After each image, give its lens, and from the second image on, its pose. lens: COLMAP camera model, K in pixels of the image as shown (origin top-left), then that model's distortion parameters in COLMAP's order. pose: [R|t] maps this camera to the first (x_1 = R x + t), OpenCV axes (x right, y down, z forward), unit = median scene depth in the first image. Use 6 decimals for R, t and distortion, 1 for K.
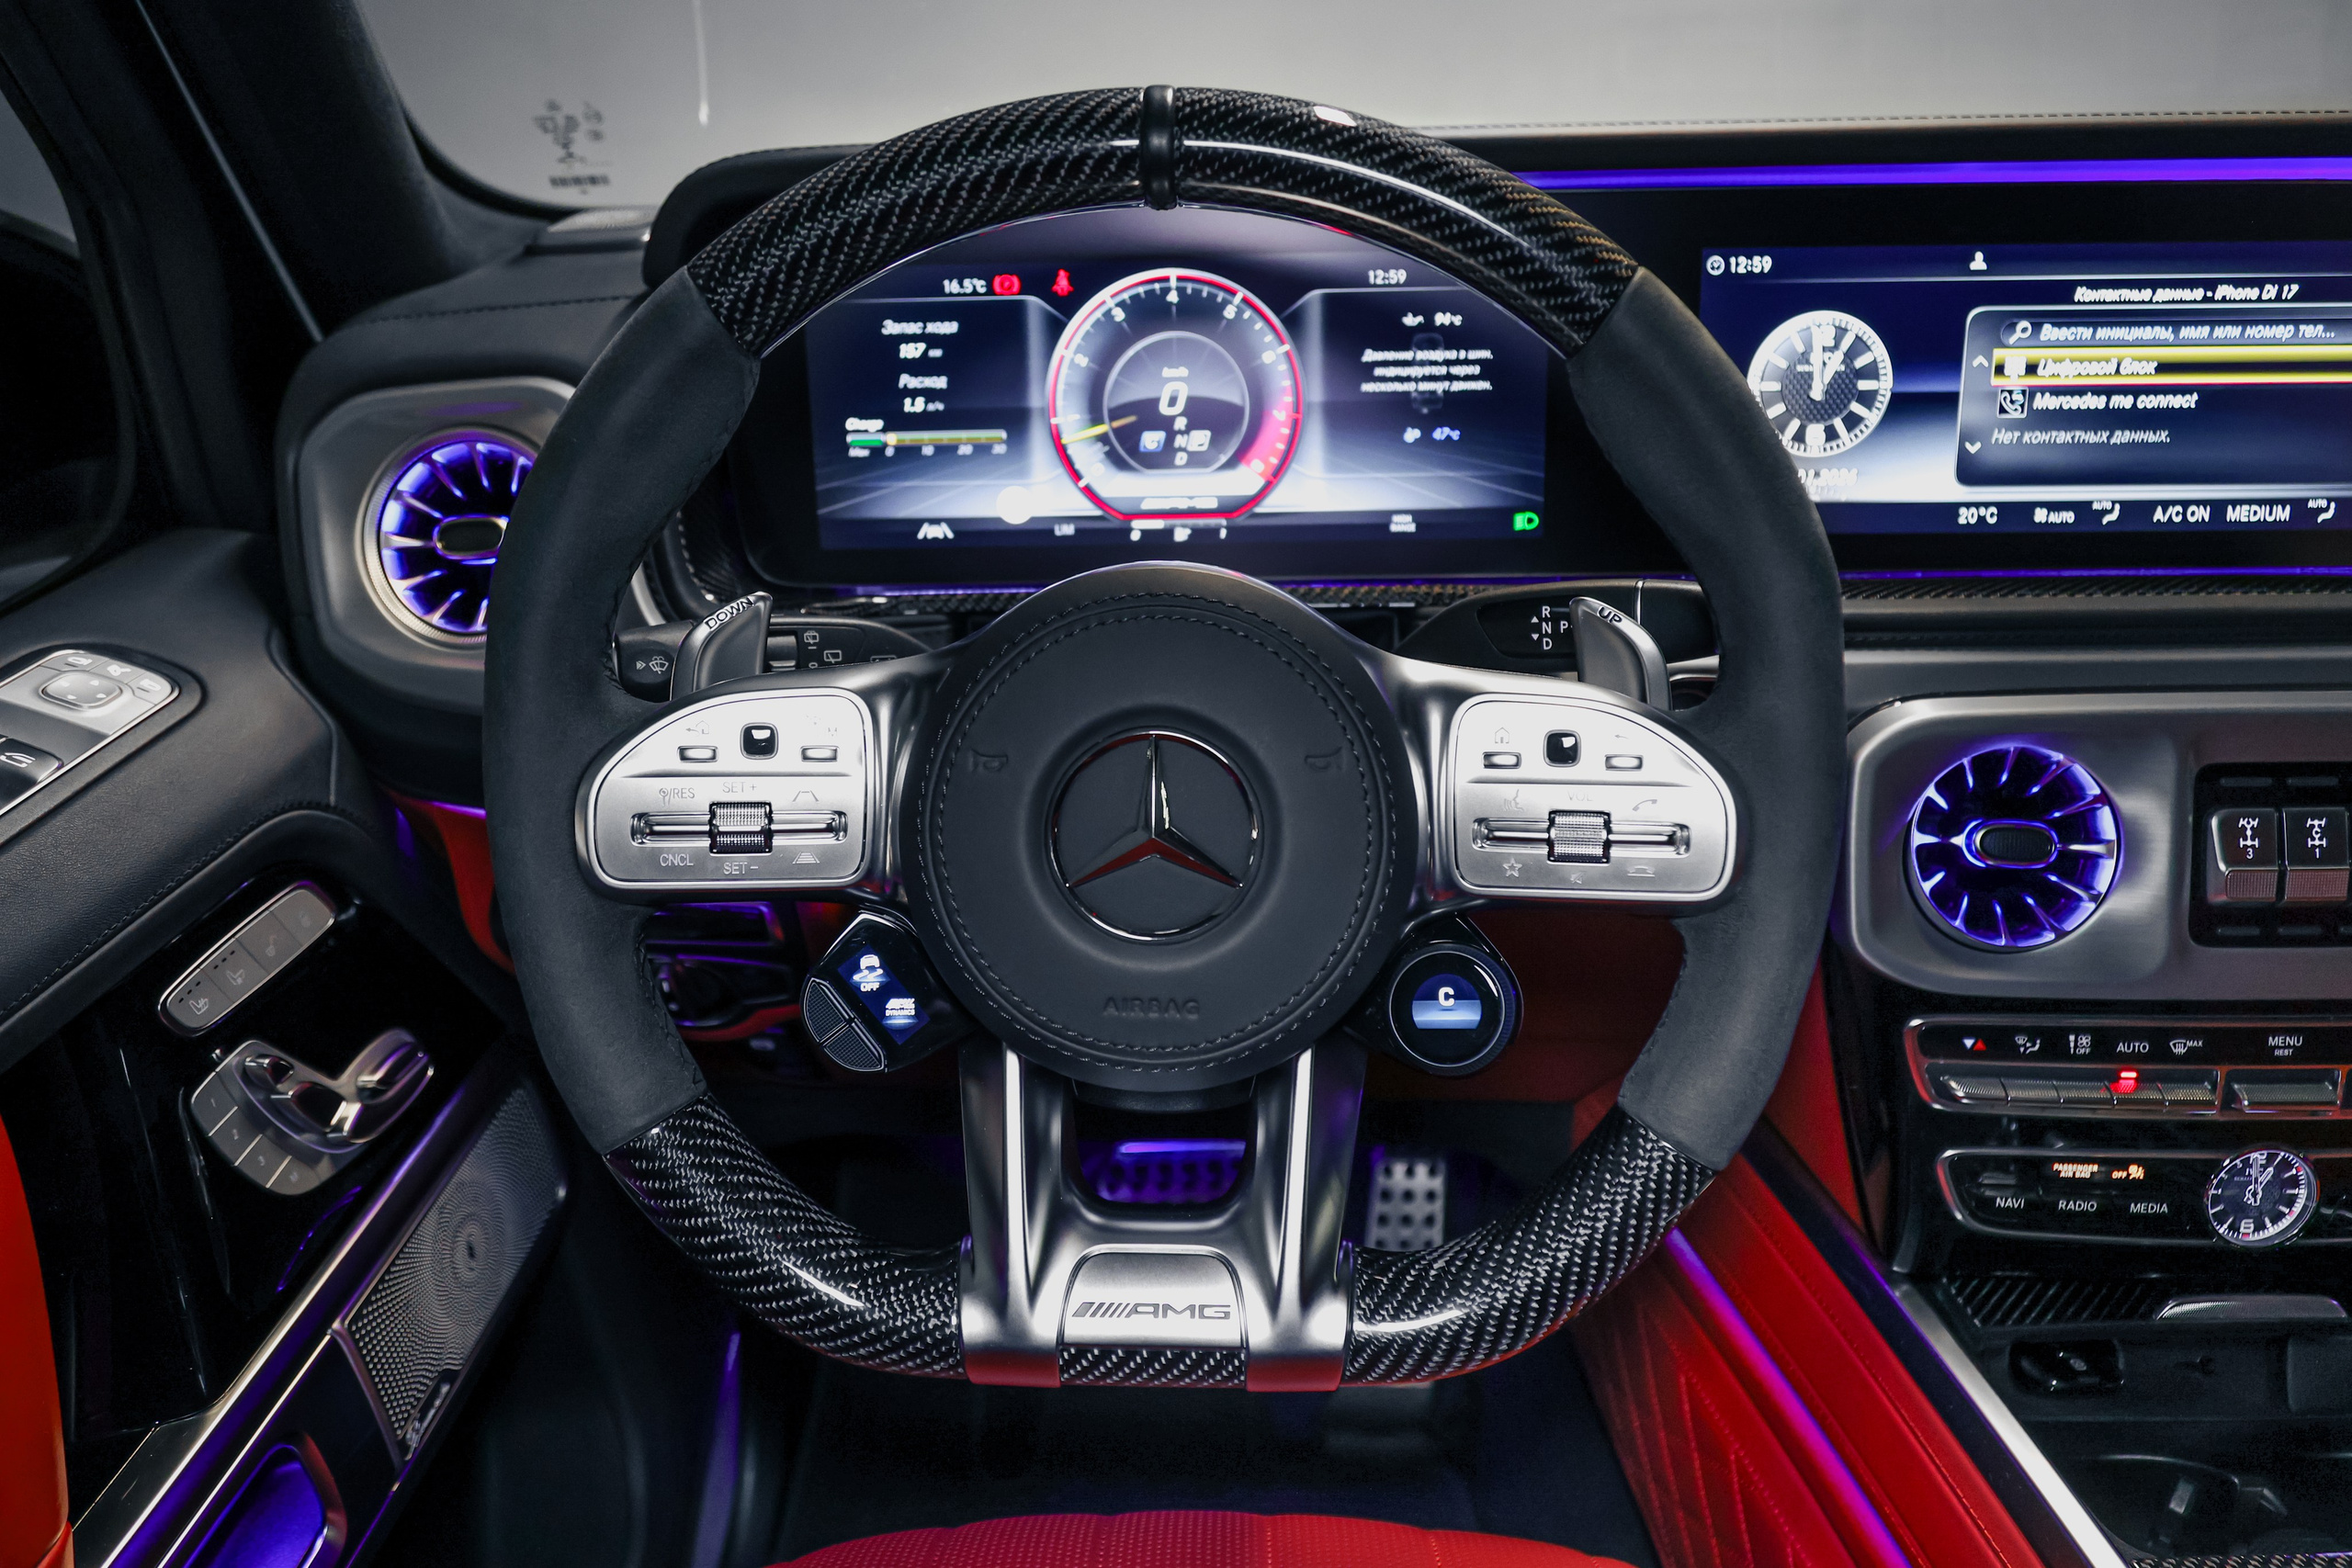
lens RADIAL K [[1519.8, 0, 1174.0], [0, 1519.8, 775.5], [0, 0, 1]] dist [-0.017225, 0.013605]
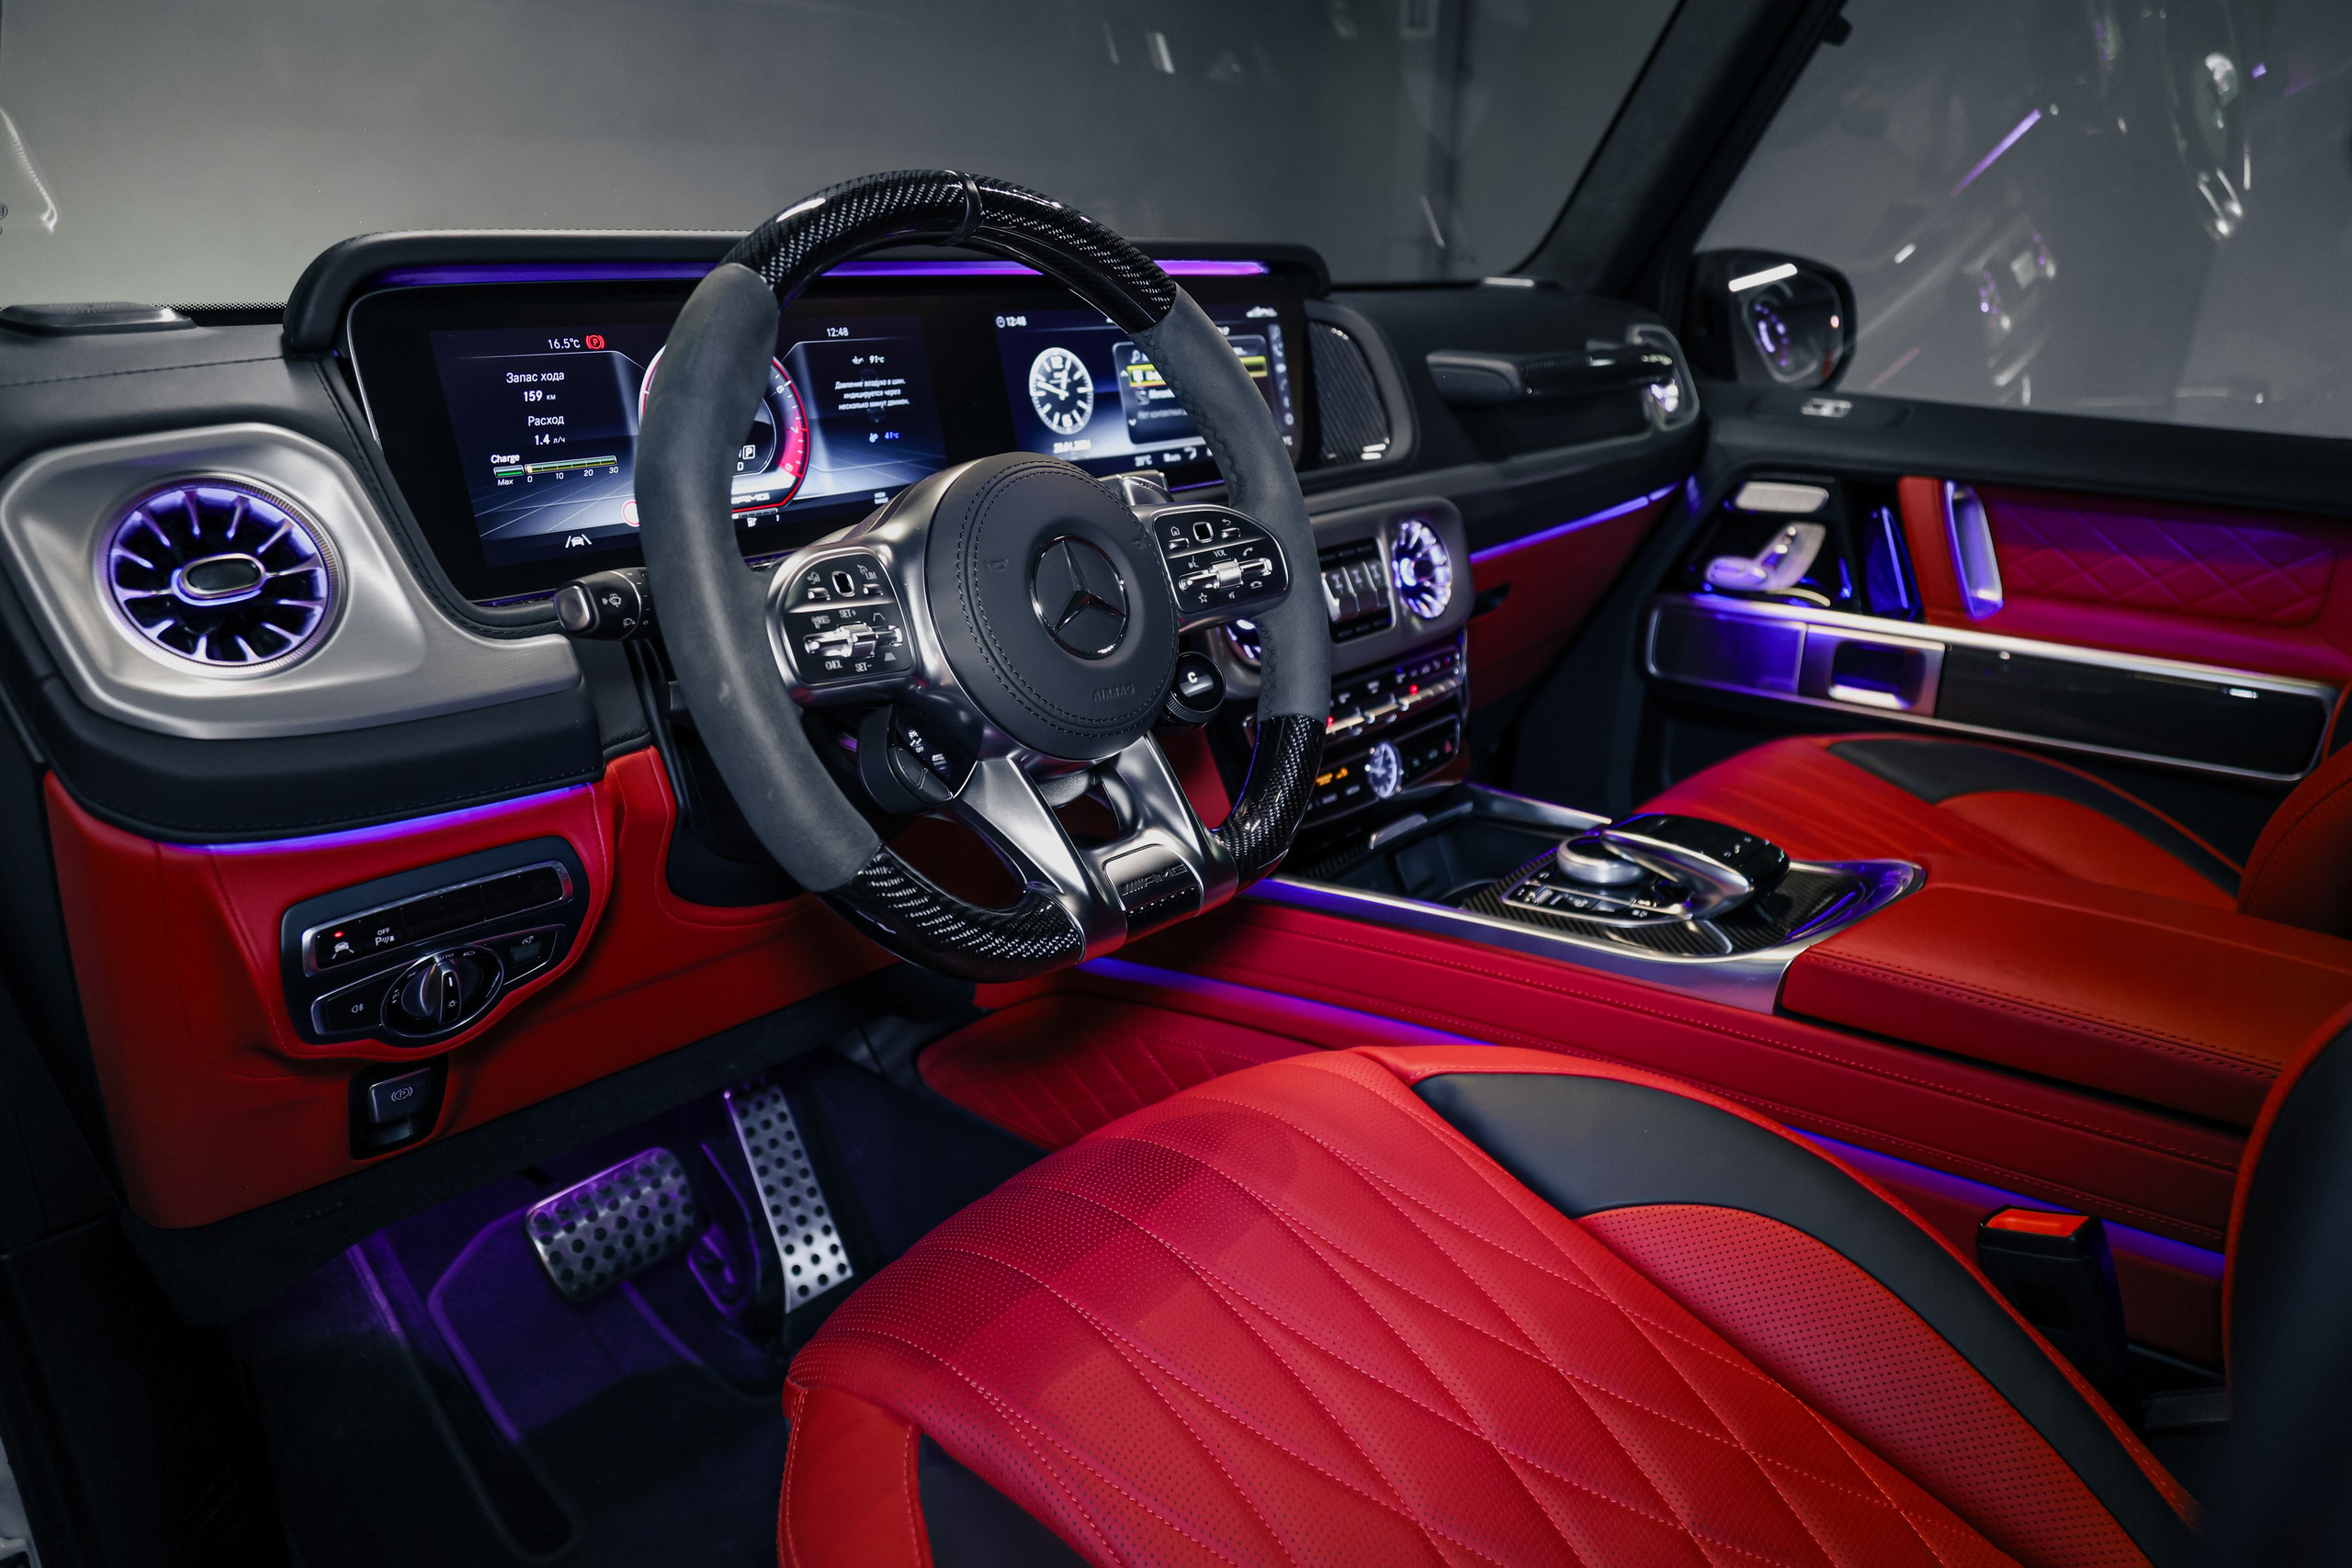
lens RADIAL K [[1519.8, 0, 1178.3], [0, 1519.8, 762.2], [0, 0, 1]] dist [-0.017225, 0.013605]
pose [[0.634883, -0.219454, 0.740786, -0.817300], [0.318390, 0.947927, 0.007946, 0.155873], [-0.703954, 0.230813, 0.671695, -0.116749]]
